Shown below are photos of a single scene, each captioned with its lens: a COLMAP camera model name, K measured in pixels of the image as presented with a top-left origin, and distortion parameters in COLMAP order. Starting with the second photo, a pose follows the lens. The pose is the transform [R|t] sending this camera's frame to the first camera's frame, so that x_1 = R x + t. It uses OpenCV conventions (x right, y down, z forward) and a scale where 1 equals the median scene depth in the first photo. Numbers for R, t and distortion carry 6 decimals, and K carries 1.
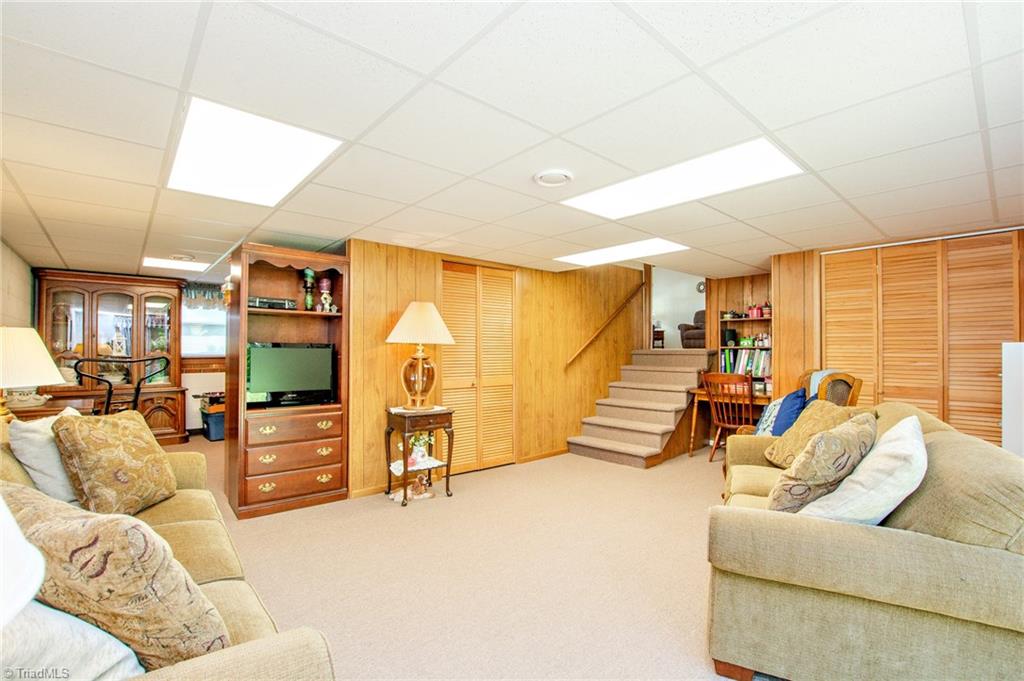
lens RADIAL K [[455.6, 0, 520.4], [0, 455.6, 331.8], [0, 0, 1]] dist [-0.024289, 0.000384]
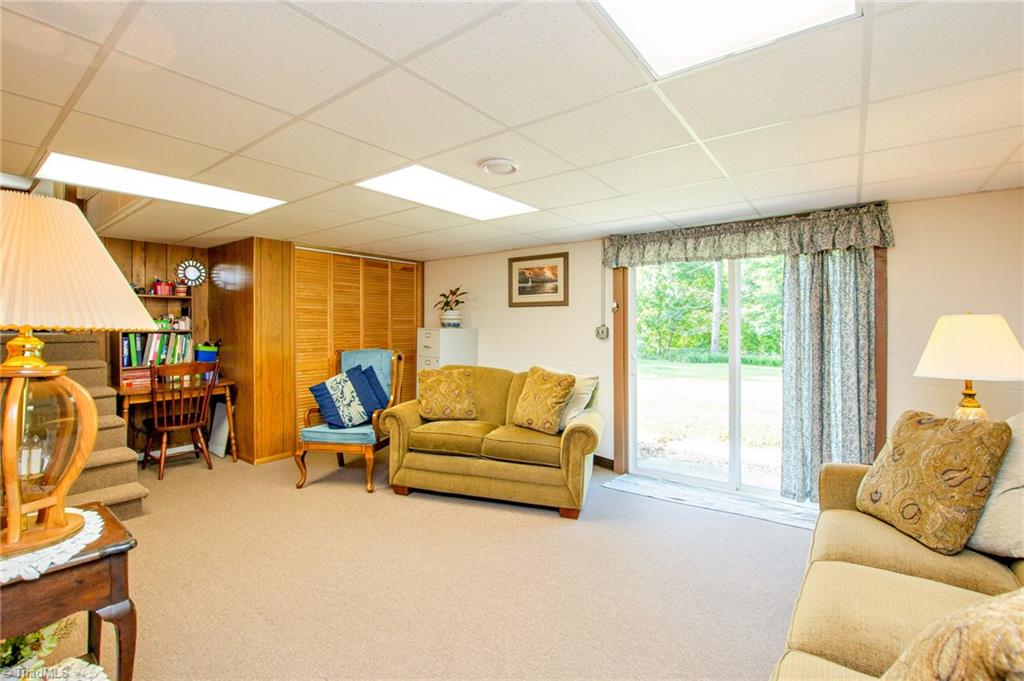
lens RADIAL K [[455.6, 0, 520.4], [0, 455.6, 331.8], [0, 0, 1]] dist [-0.024289, 0.000384]
pose [[-0.207400, -0.009611, 0.978209, -0.523555], [-0.036207, 0.999342, 0.002142, 0.012750], [-0.977586, -0.034973, -0.207611, 0.652521]]
